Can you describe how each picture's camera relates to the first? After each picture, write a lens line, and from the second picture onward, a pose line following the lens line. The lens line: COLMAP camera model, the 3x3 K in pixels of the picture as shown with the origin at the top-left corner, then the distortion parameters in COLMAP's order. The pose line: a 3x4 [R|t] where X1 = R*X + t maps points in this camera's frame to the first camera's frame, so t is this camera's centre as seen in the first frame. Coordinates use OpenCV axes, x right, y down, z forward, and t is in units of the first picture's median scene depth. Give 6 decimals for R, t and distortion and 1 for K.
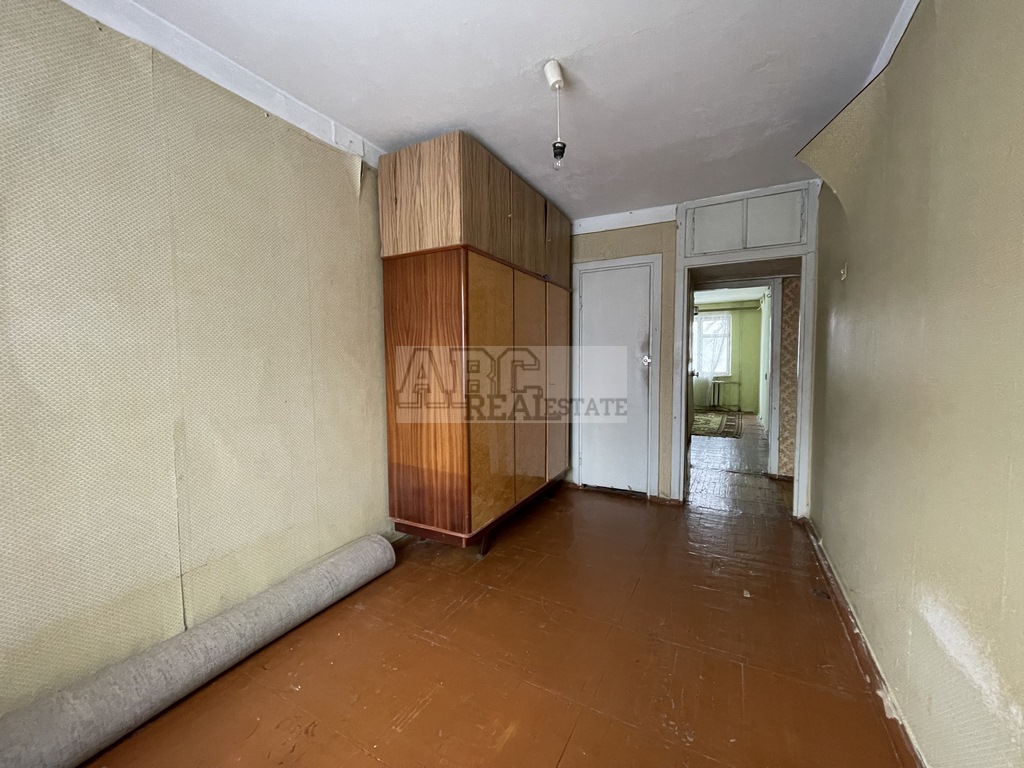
lens RADIAL K [[412.6, 0, 514.0], [0, 412.6, 386.8], [0, 0, 1]] dist [-0.003959, -0.000041]
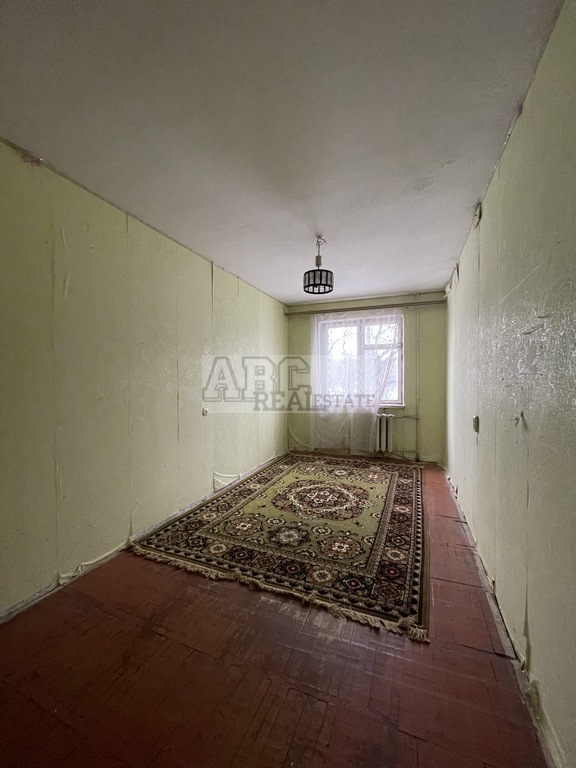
lens RADIAL K [[309.4, 0, 285.9], [0, 309.4, 392.4], [0, 0, 1]] dist [-0.003959, -0.000041]
pose [[0.994397, -0.002808, 0.105669, 0.286795], [0.006215, 0.999471, -0.031927, -0.034222], [-0.105524, 0.032405, 0.993889, 0.529844]]
